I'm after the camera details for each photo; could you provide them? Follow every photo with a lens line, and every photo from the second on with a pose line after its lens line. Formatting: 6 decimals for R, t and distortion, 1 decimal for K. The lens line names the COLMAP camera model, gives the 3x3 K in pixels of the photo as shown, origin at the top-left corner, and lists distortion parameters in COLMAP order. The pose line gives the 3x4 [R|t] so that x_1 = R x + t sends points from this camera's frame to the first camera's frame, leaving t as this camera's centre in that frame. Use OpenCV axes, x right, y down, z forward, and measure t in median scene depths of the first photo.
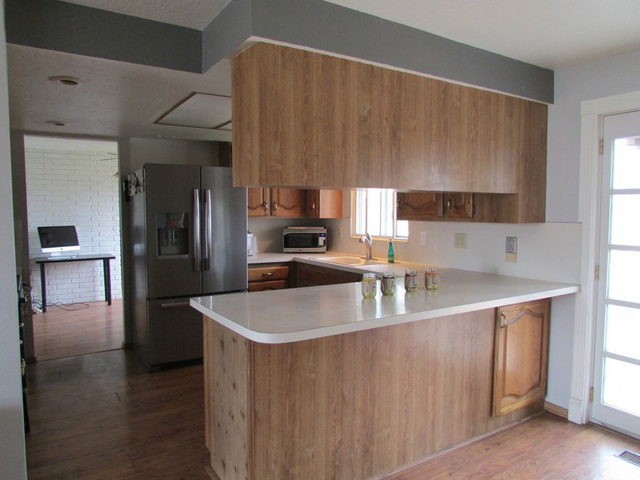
lens RADIAL K [[454.5, 0, 320.0], [0, 454.5, 240.0], [0, 0, 1]] dist [-0.025028, 0.000422]
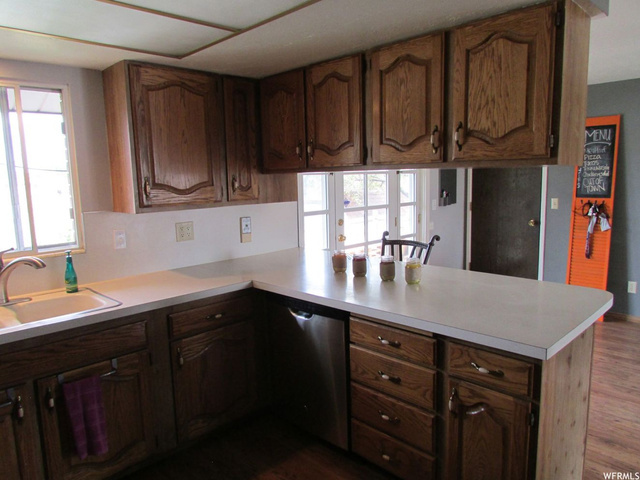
lens RADIAL K [[454.5, 0, 320.0], [0, 454.5, 240.0], [0, 0, 1]] dist [-0.025028, 0.000422]
pose [[-0.206443, -0.133638, 0.969289, -0.604216], [0.088888, 0.983971, 0.154594, -0.100797], [-0.974413, 0.118073, -0.191255, 1.081359]]
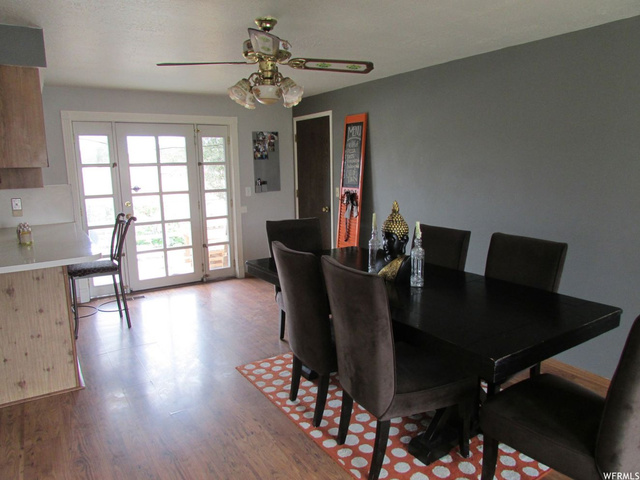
lens RADIAL K [[454.5, 0, 320.0], [0, 454.5, 240.0], [0, 0, 1]] dist [-0.025028, 0.000422]
pose [[-0.000403, -0.169225, 0.985577, -0.994529], [0.087176, 0.981819, 0.168615, -0.034120], [-0.996193, 0.085987, 0.014357, 0.067382]]
